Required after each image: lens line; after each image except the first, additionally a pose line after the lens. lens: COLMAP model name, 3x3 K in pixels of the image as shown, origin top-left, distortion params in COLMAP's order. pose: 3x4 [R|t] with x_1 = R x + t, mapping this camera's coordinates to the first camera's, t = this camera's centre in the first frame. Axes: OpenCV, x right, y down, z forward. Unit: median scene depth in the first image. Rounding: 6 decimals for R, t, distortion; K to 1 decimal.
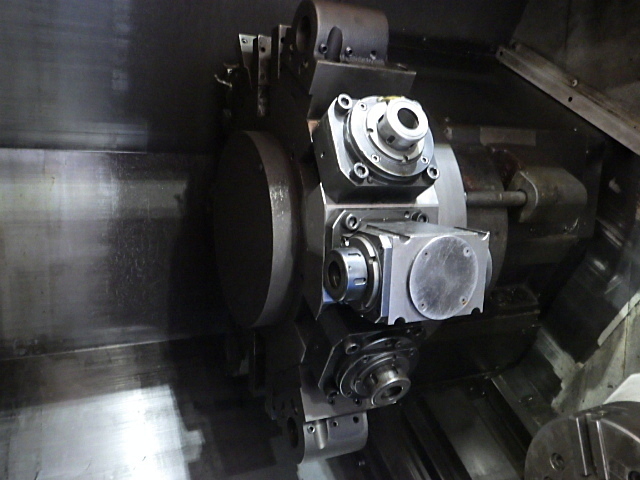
lens RADIAL K [[528.4, 0, 319.3], [0, 528.4, 243.4], [0, 0, 1]] dist [-0.001398, -0.008279]
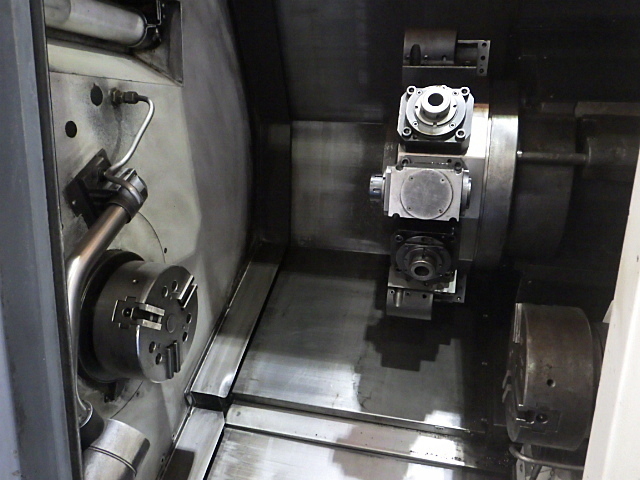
lens RADIAL K [[528.4, 0, 319.3], [0, 528.4, 243.4], [0, 0, 1]] dist [-0.001398, -0.008279]
pose [[0.763423, 0.141492, -0.630211, 0.878343], [-0.115027, 0.989897, 0.082905, 0.098249], [0.635574, 0.009200, 0.771985, -0.434337]]
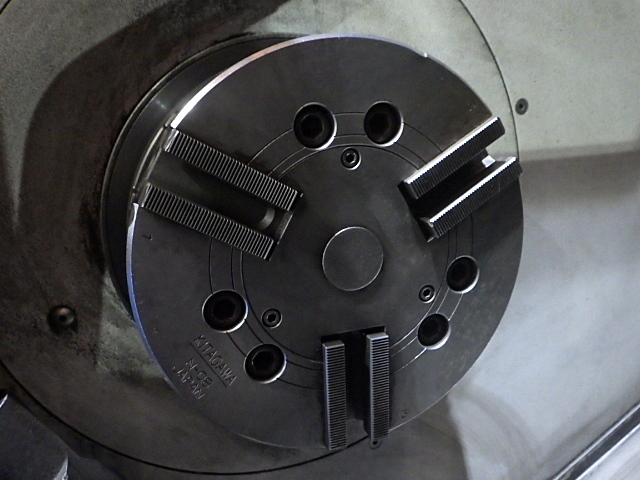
lens RADIAL K [[528.4, 0, 319.3], [0, 528.4, 243.4], [0, 0, 1]] dist [-0.001398, -0.008279]
pose [[-0.107066, 0.201780, -0.973561, 0.029767], [-0.157414, 0.963399, 0.216985, 0.404622], [0.981712, 0.176484, -0.071384, 0.481551]]
